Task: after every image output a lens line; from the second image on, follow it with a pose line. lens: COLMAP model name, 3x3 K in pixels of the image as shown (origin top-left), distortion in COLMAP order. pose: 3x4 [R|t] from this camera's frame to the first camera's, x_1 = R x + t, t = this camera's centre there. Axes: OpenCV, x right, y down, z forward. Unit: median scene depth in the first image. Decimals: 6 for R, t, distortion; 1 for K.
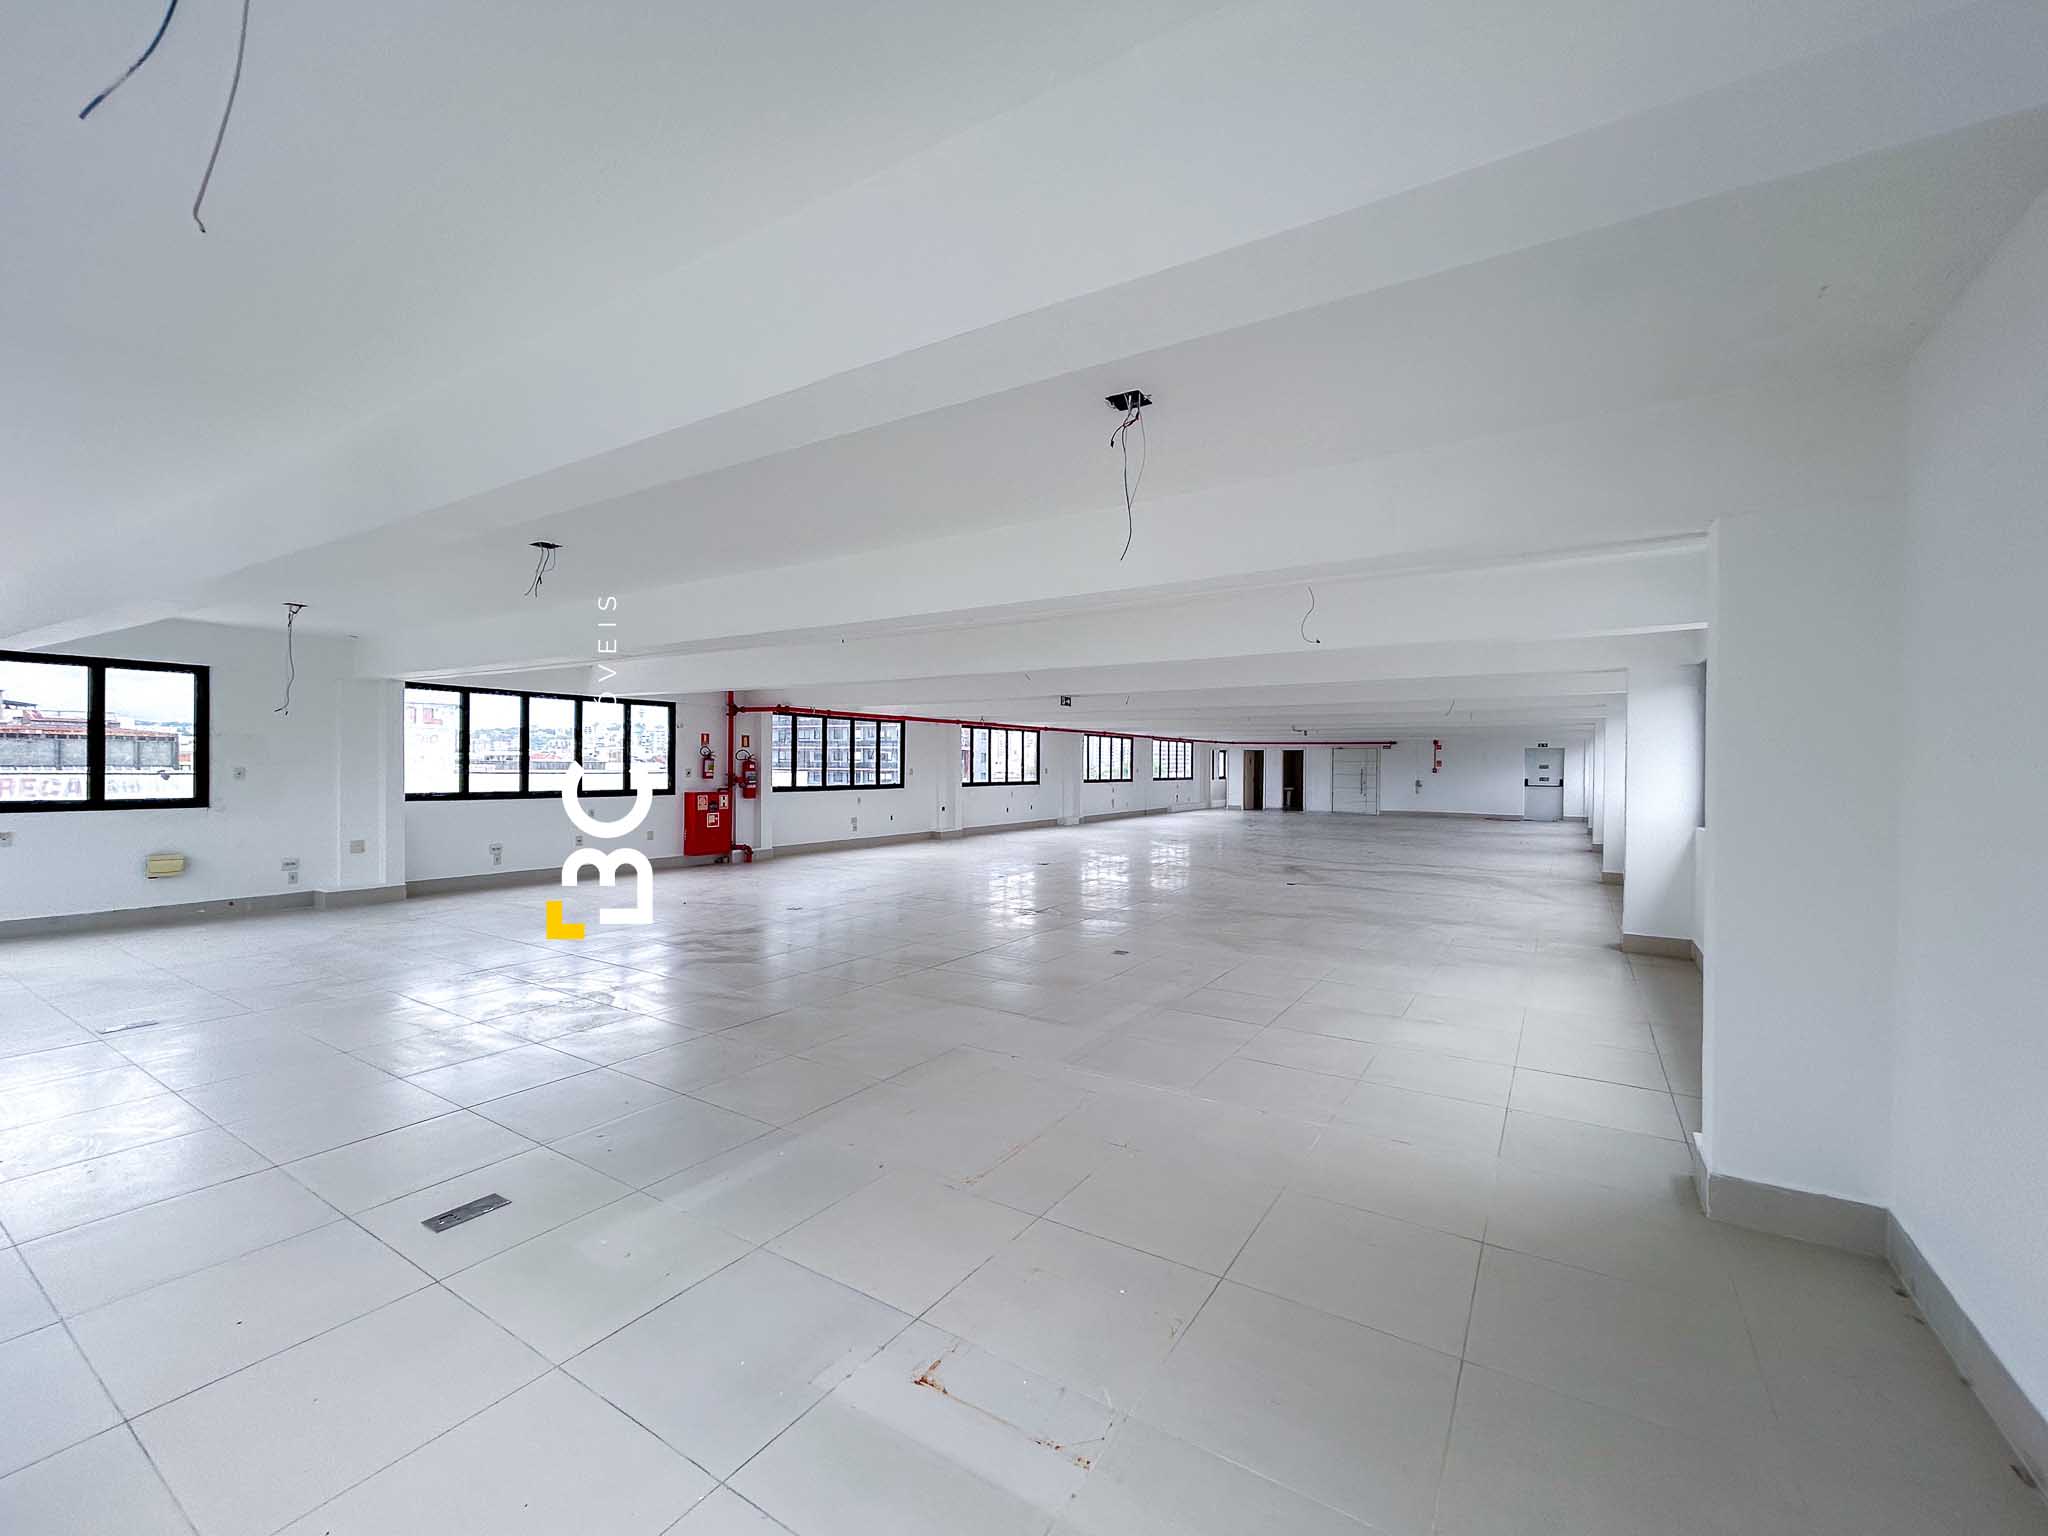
lens RADIAL K [[881.6, 0, 1044.0], [0, 881.6, 781.5], [0, 0, 1]] dist [0.002529, 0.001302]
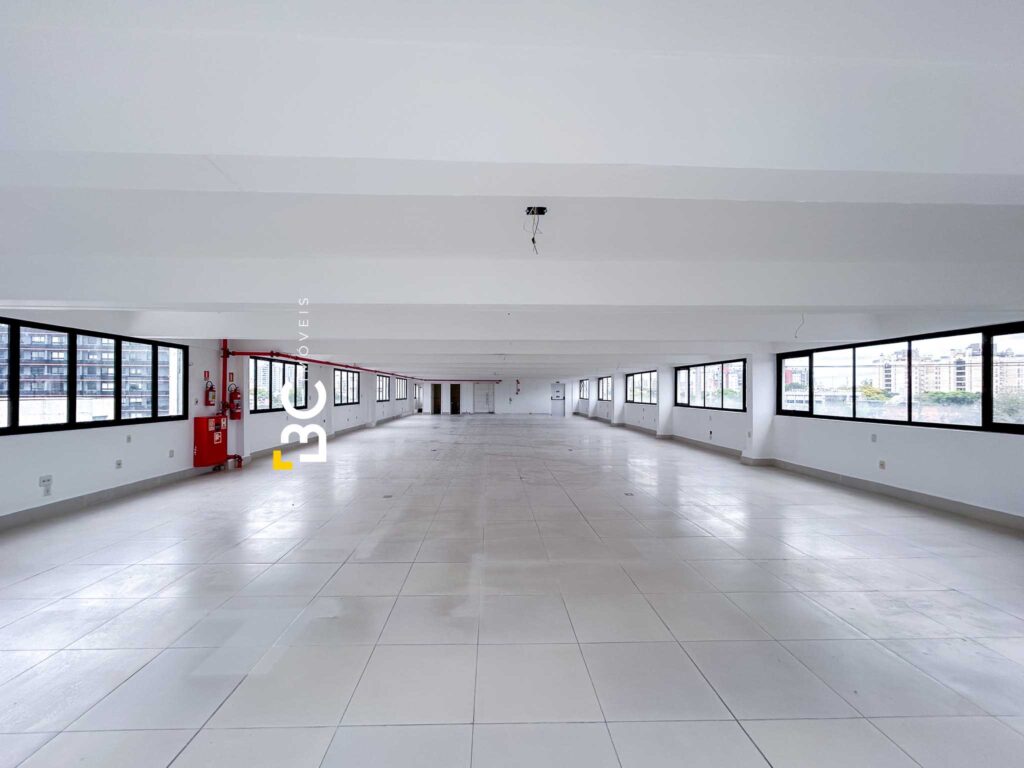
lens RADIAL K [[440.8, 0, 519.7], [0, 440.8, 387.0], [0, 0, 1]] dist [0.002529, 0.001302]
pose [[0.760856, -0.000459, 0.648921, -0.440411], [0.017247, 0.999661, -0.019514, -0.010182], [-0.648692, 0.026039, 0.760606, 0.207769]]
